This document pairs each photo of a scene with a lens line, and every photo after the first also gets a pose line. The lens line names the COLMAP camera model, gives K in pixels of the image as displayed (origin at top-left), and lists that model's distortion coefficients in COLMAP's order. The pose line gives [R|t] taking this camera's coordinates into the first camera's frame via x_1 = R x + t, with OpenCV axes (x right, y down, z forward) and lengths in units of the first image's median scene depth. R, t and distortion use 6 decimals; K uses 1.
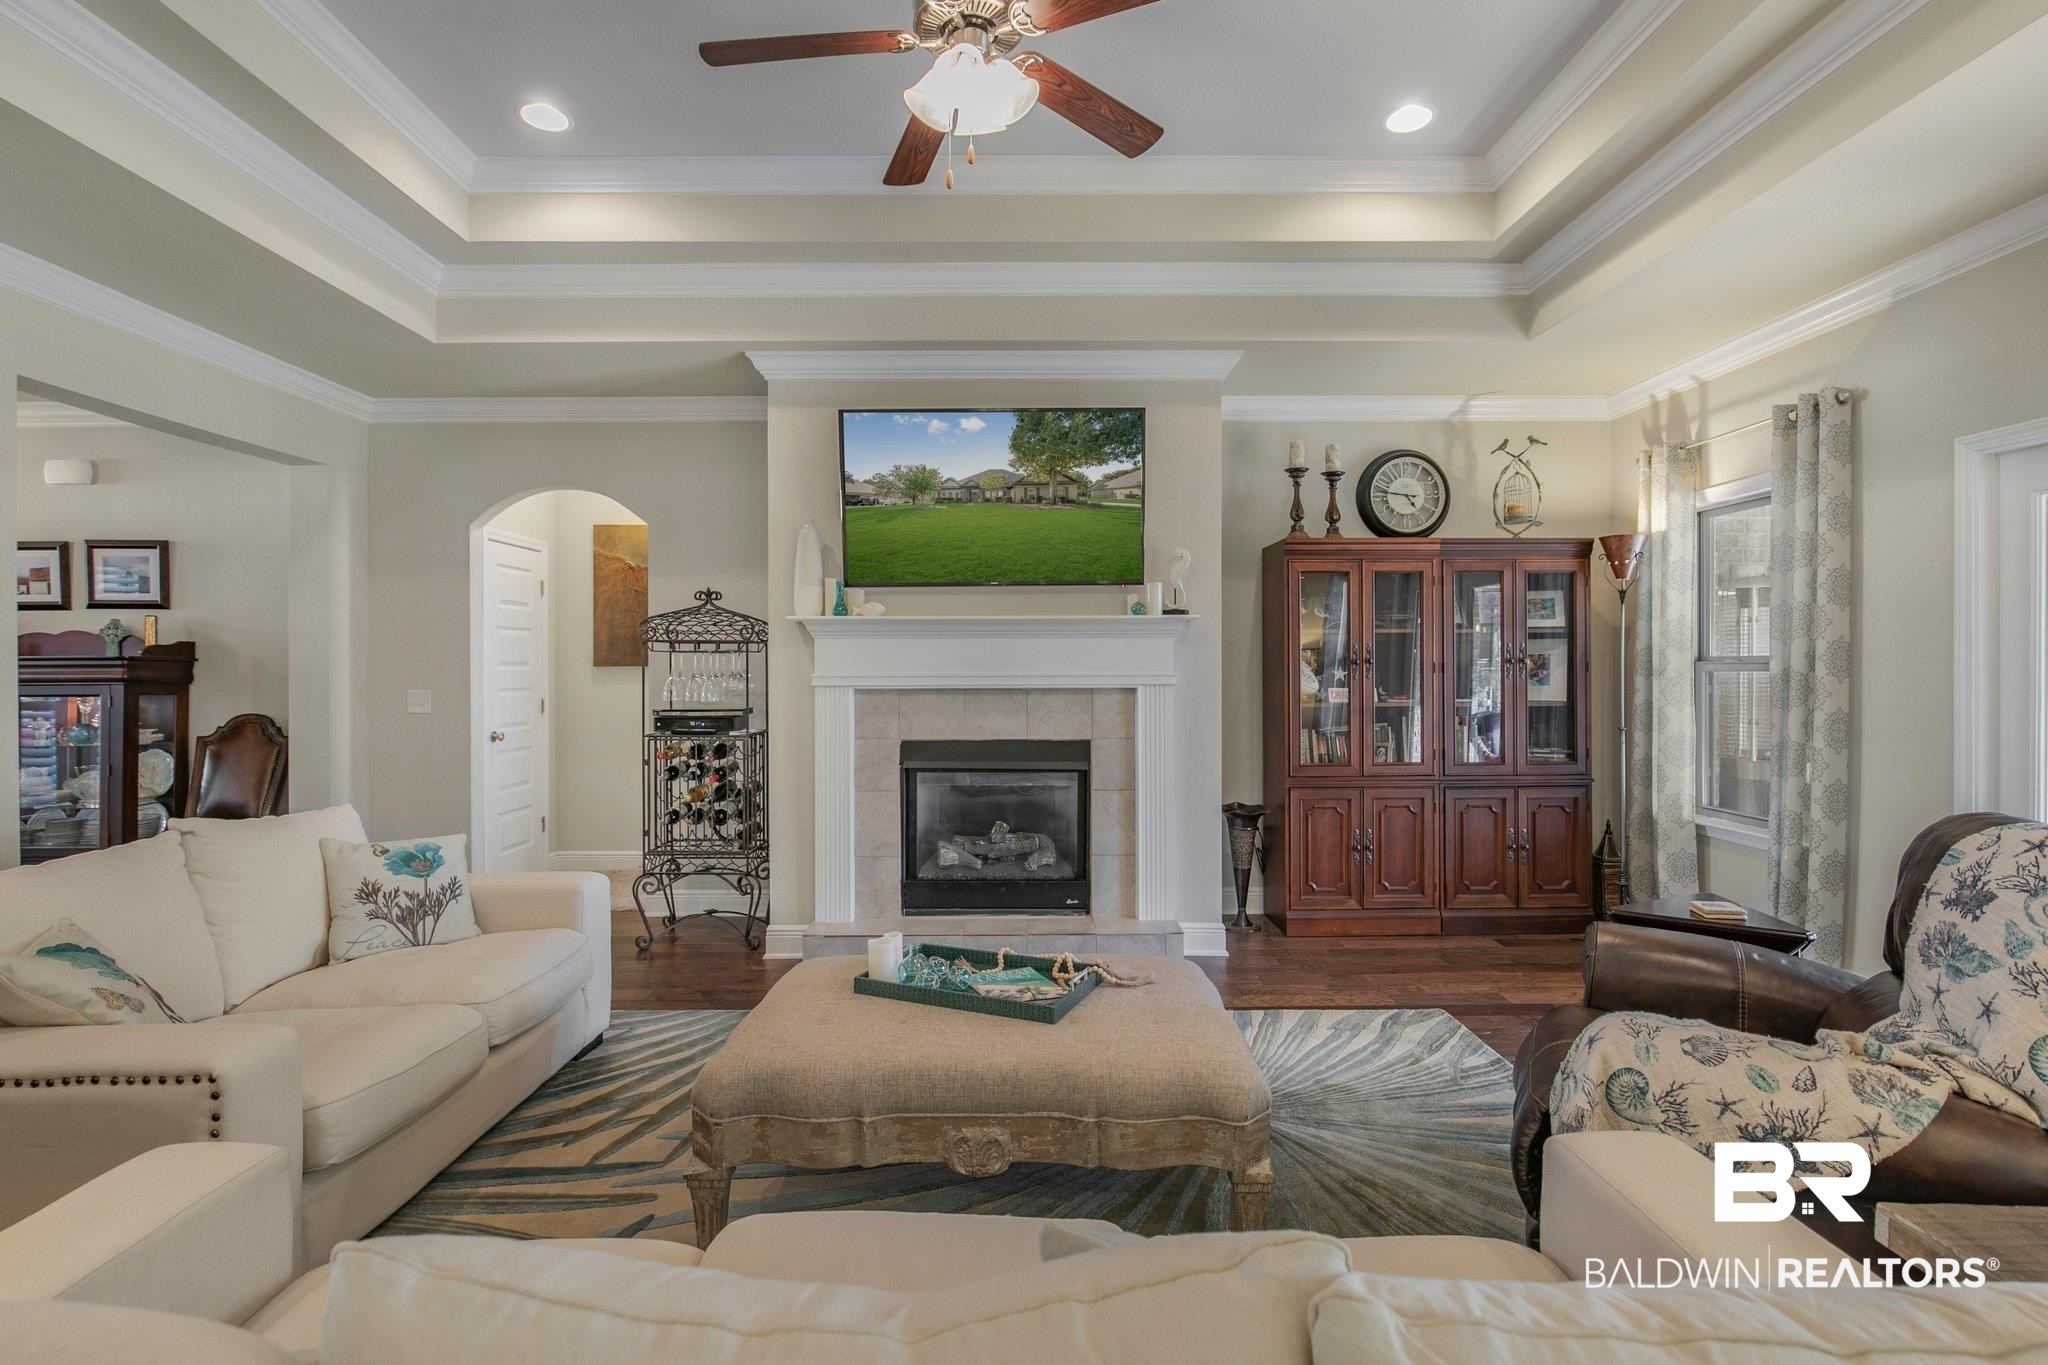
lens RADIAL K [[975.0, 0, 1027.2], [0, 975.0, 671.8], [0, 0, 1]] dist [-0.013204, 0.003029]
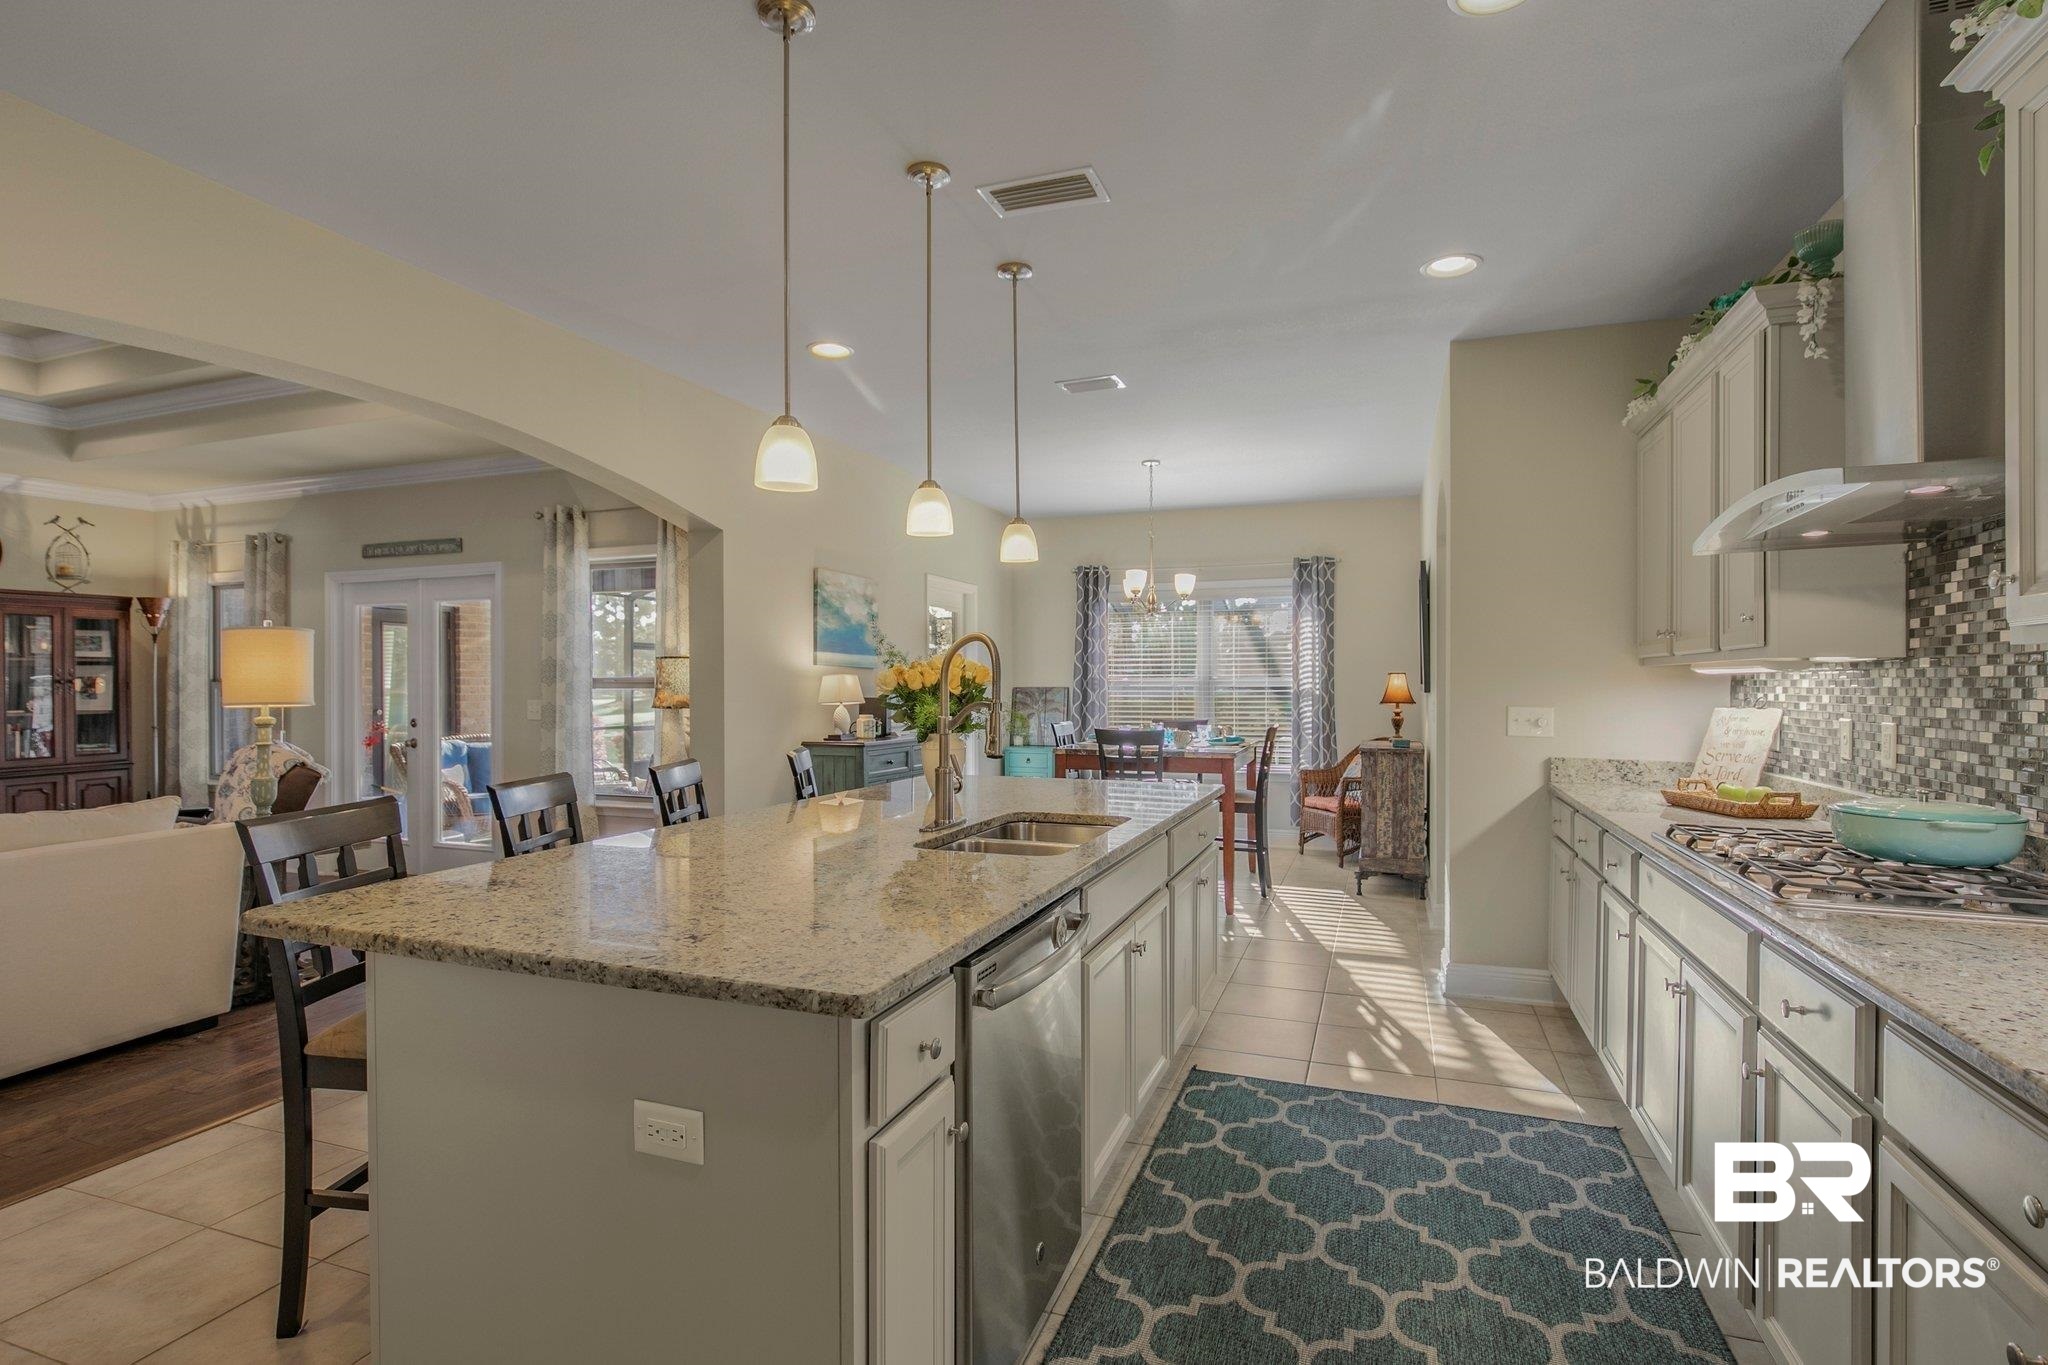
lens RADIAL K [[975.0, 0, 1023.2], [0, 975.0, 686.2], [0, 0, 1]] dist [-0.013204, 0.003029]
pose [[0.363265, -0.002468, 0.931683, -0.287116], [0.007776, 0.999970, -0.000383, 0.007006], [-0.931653, 0.007384, 0.363273, -0.786973]]
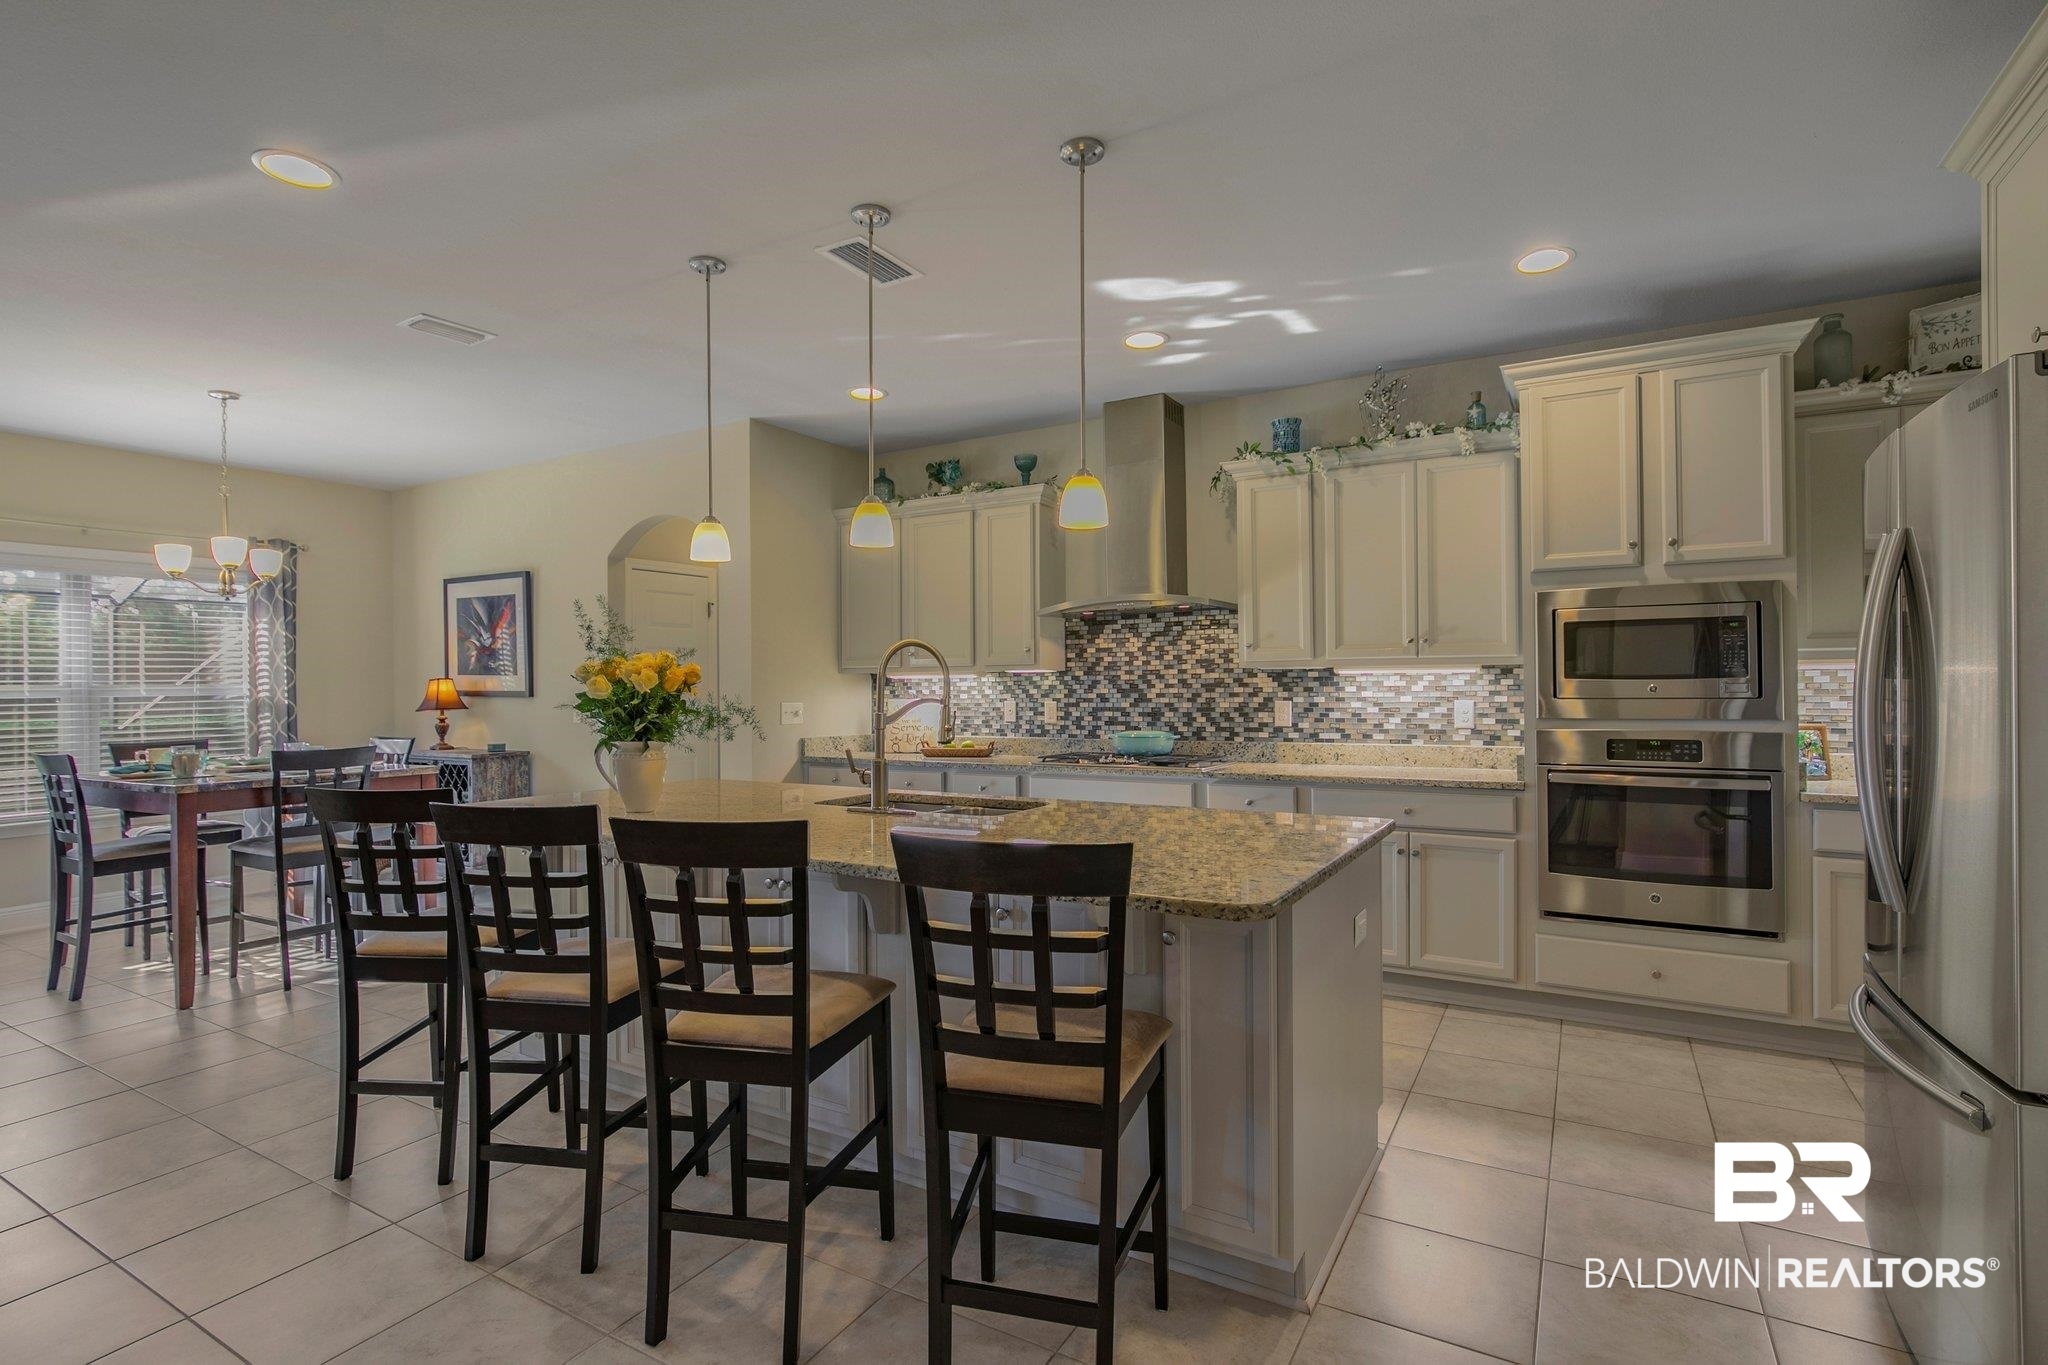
lens RADIAL K [[975.0, 0, 1028.8], [0, 975.0, 680.0], [0, 0, 1]] dist [-0.013204, 0.003029]
pose [[-0.855870, 0.011798, 0.517056, -0.180928], [0.014343, 0.999897, 0.000927, 0.003900], [-0.516991, 0.008209, -0.855951, -0.026047]]
